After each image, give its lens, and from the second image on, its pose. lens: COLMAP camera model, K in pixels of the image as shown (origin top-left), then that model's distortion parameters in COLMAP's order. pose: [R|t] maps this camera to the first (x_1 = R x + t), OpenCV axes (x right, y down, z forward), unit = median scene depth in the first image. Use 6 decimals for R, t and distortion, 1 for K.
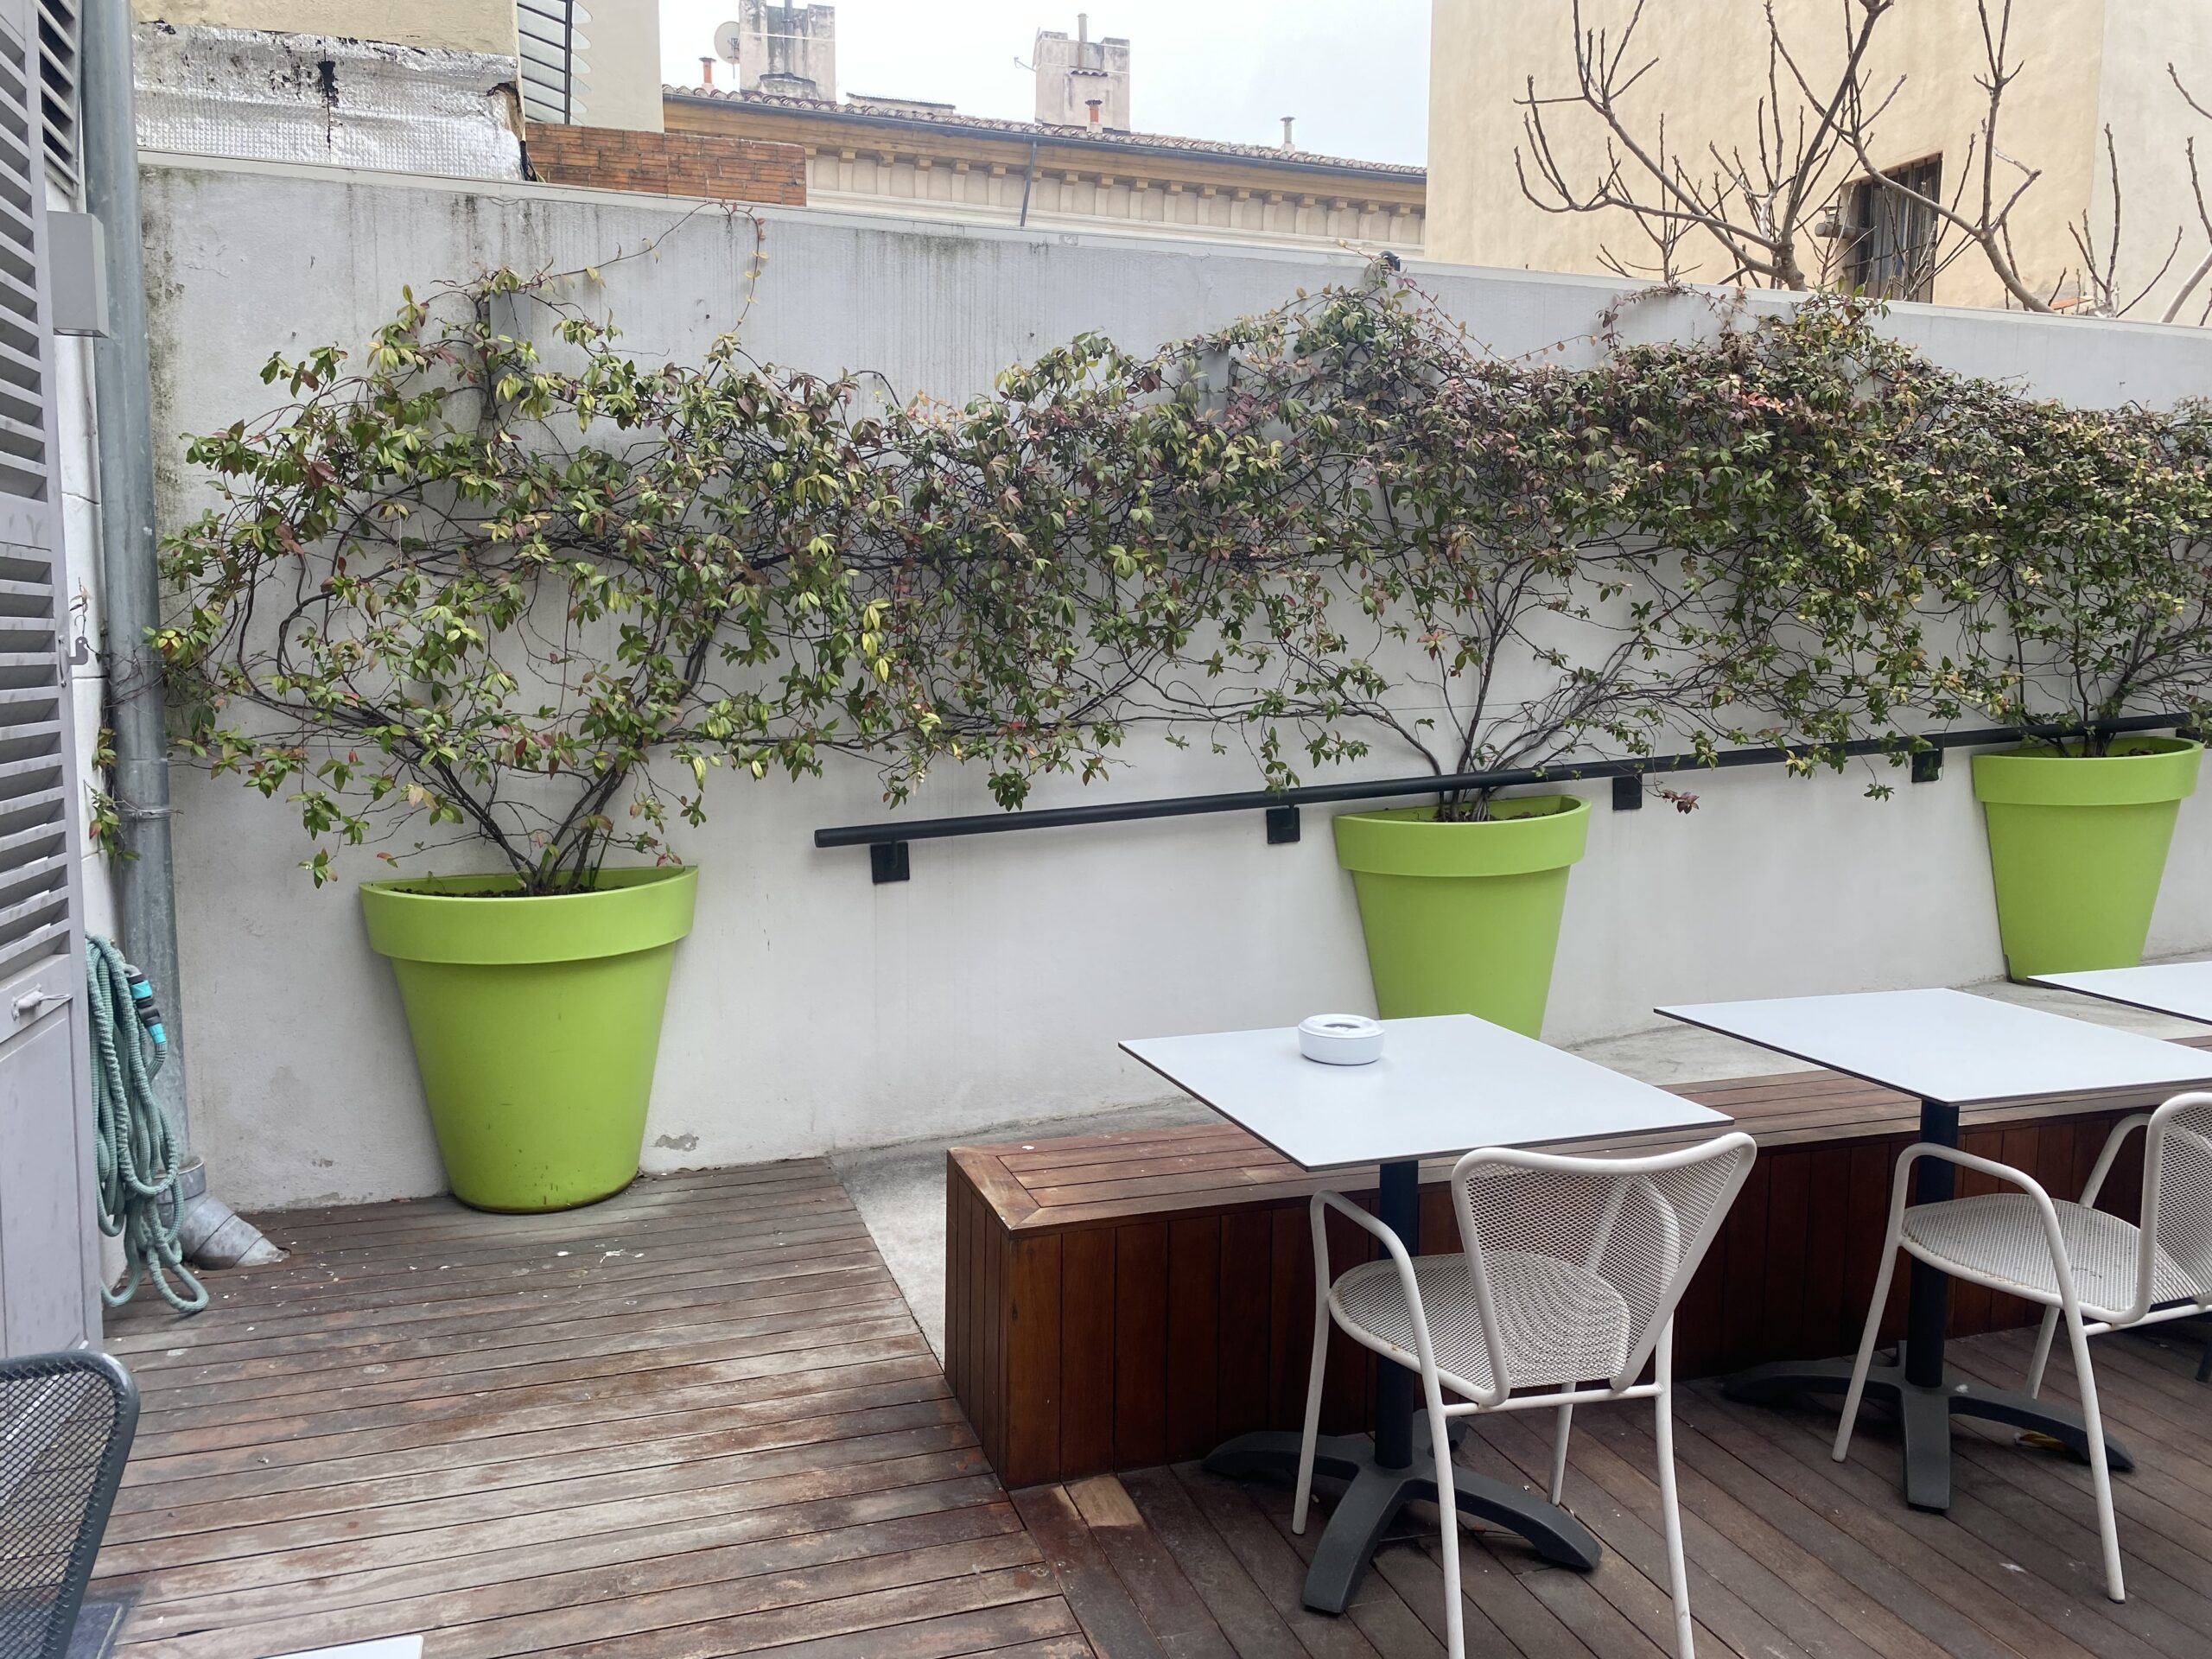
lens RADIAL K [[1647.2, 0, 1106.0], [0, 1647.2, 829.5], [0, 0, 1]] dist [-0.047508, -0.003967]
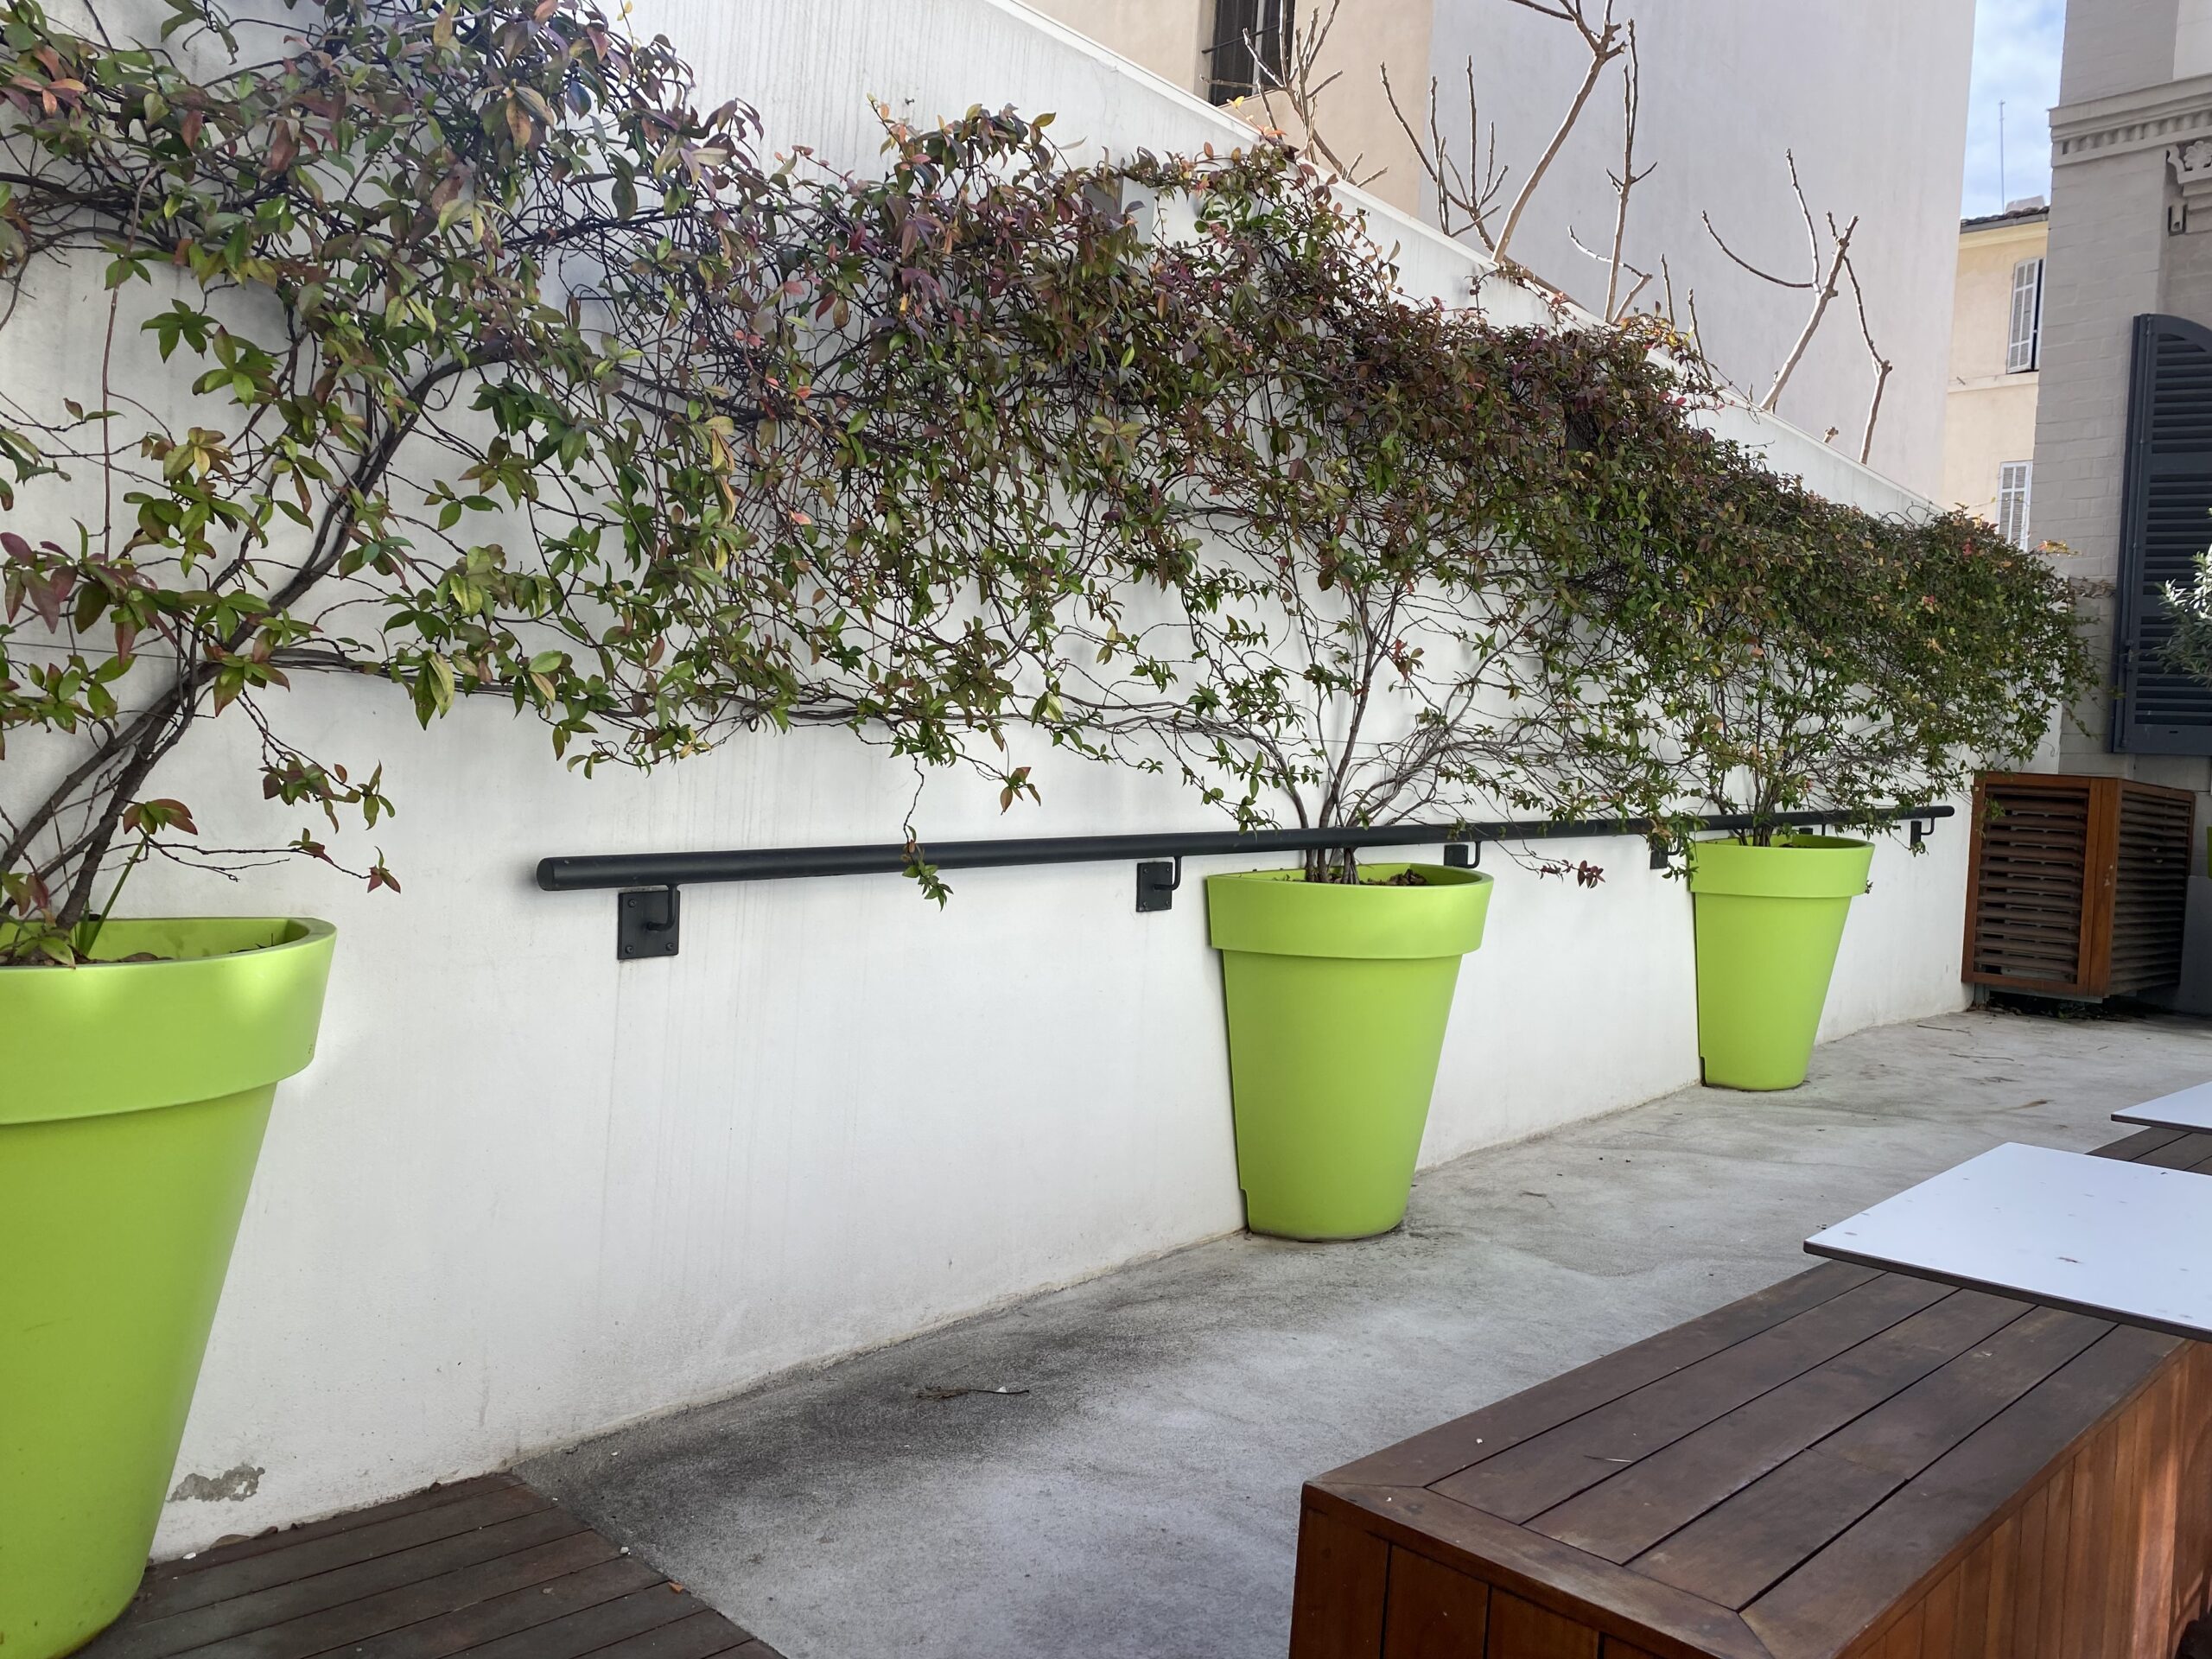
lens RADIAL K [[1647.2, 0, 1106.0], [0, 1647.2, 829.5], [0, 0, 1]] dist [-0.047508, -0.003967]
pose [[0.867263, 0.048547, 0.495478, -0.272165], [-0.009522, 0.996670, -0.080986, 0.031932], [-0.497759, 0.065518, 0.864837, 0.431130]]
